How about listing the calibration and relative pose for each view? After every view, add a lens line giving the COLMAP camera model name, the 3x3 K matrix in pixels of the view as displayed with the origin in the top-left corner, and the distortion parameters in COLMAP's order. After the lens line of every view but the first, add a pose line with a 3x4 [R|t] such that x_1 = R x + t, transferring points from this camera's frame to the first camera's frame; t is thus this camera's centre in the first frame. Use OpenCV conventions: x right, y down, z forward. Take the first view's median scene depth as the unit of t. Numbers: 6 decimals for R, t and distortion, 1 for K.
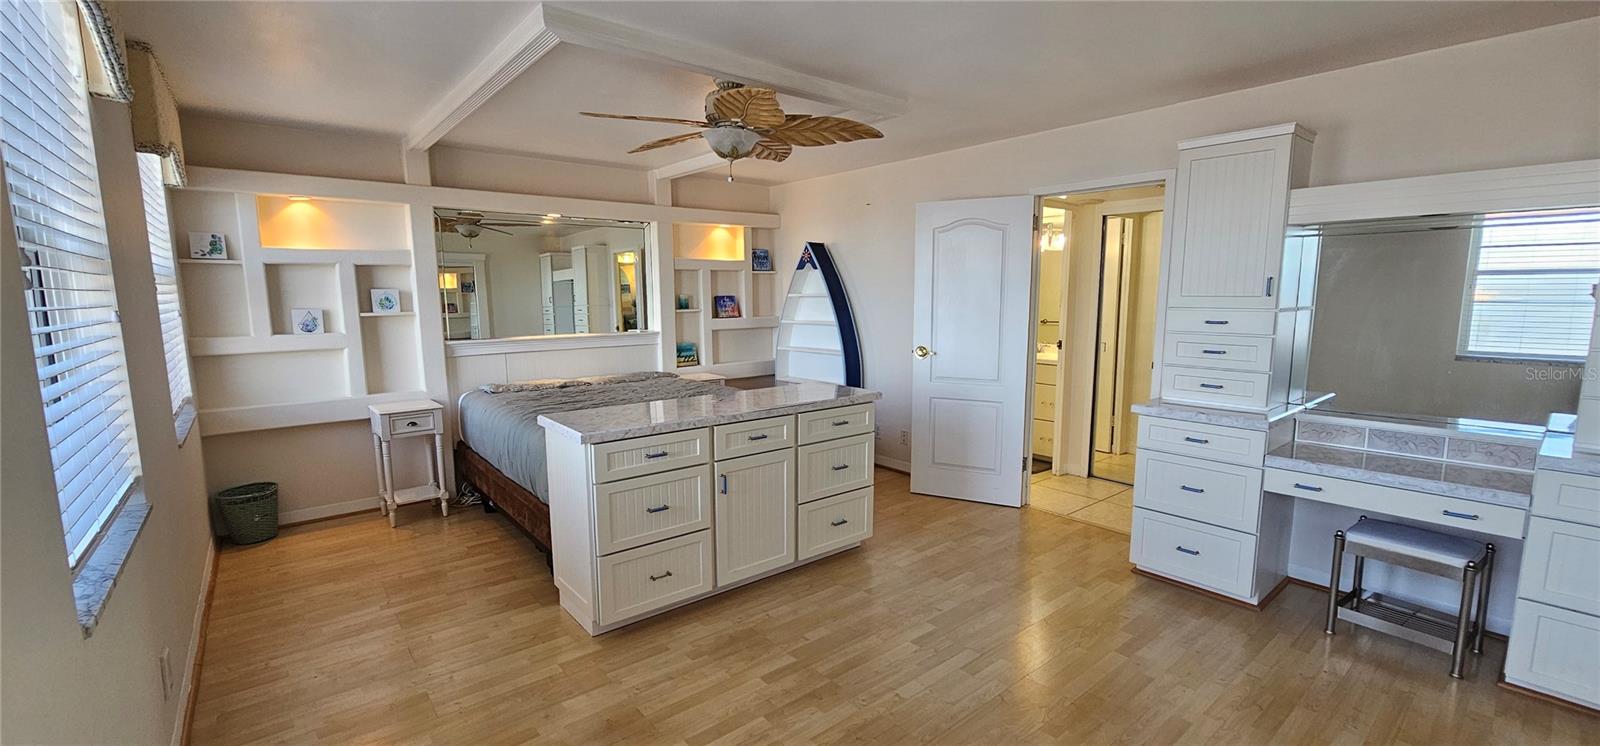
lens RADIAL K [[656.6, 0, 796.8], [0, 656.6, 374.6], [0, 0, 1]] dist [-0.002479, 0.000201]
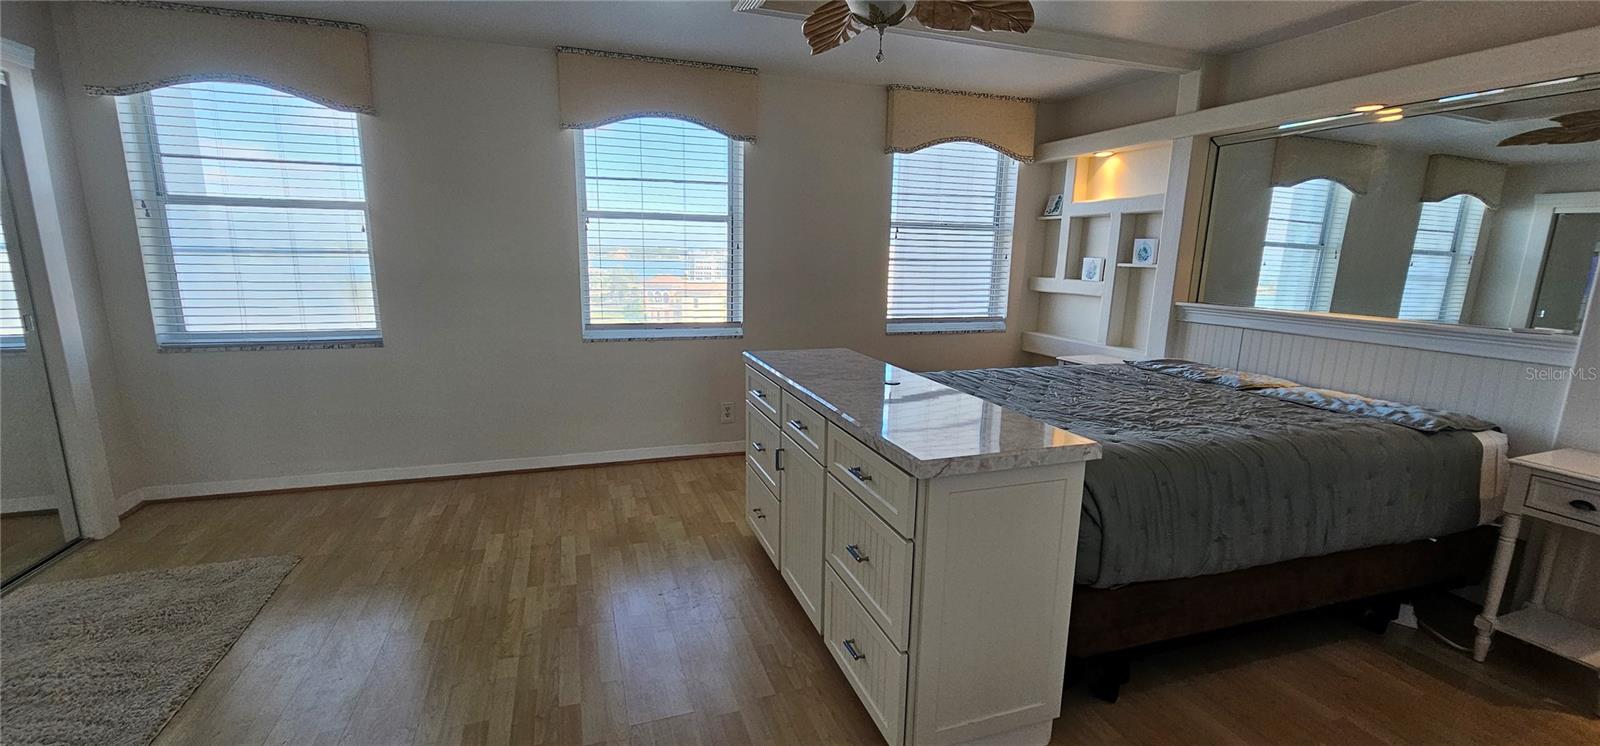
lens RADIAL K [[656.6, 0, 796.4], [0, 656.6, 384.6], [0, 0, 1]] dist [-0.002479, 0.000201]
pose [[-0.357927, 0.182014, -0.915838, 0.440073], [-0.138586, 0.959599, 0.244874, -0.091151], [0.923408, 0.214569, -0.318242, 0.887167]]
